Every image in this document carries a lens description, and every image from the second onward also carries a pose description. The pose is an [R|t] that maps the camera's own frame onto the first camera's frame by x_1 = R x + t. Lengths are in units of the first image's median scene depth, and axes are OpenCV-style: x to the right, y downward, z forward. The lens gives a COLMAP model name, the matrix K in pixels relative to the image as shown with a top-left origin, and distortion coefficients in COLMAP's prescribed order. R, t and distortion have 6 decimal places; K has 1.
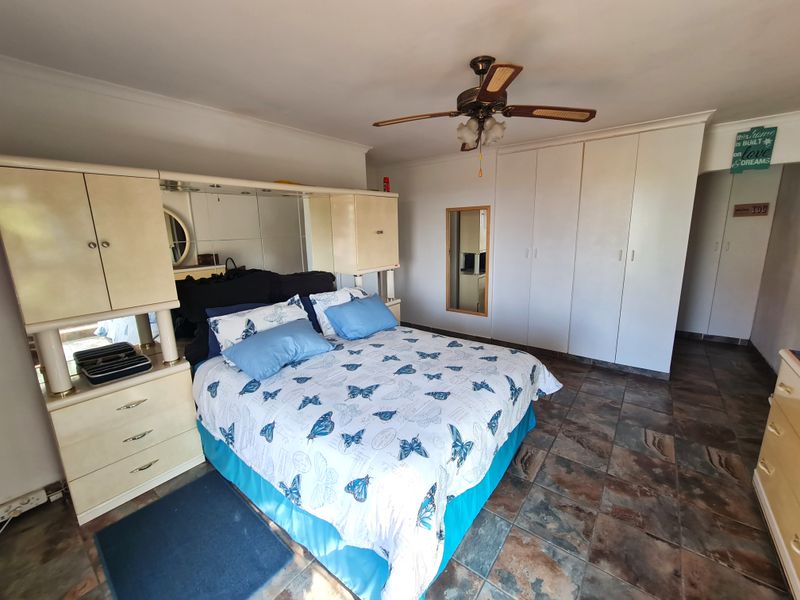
lens RADIAL K [[327.7, 0, 404.3], [0, 327.7, 295.4], [0, 0, 1]] dist [-0.003562, -0.000051]
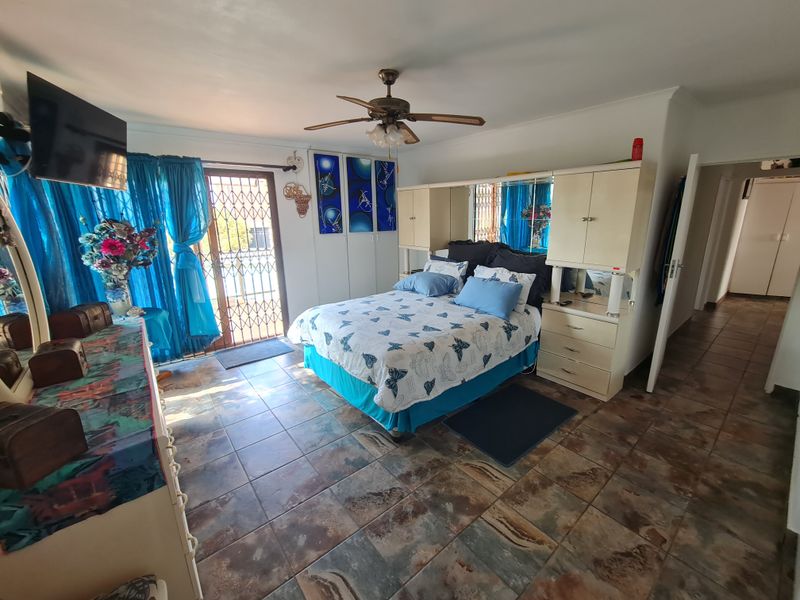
lens RADIAL K [[327.7, 0, 404.3], [0, 327.7, 295.4], [0, 0, 1]] dist [-0.003562, -0.000051]
pose [[-0.223449, 0.263833, -0.938330, 1.266859], [-0.176575, 0.935786, 0.305166, -0.287866], [0.958588, 0.233874, -0.162514, 1.192995]]
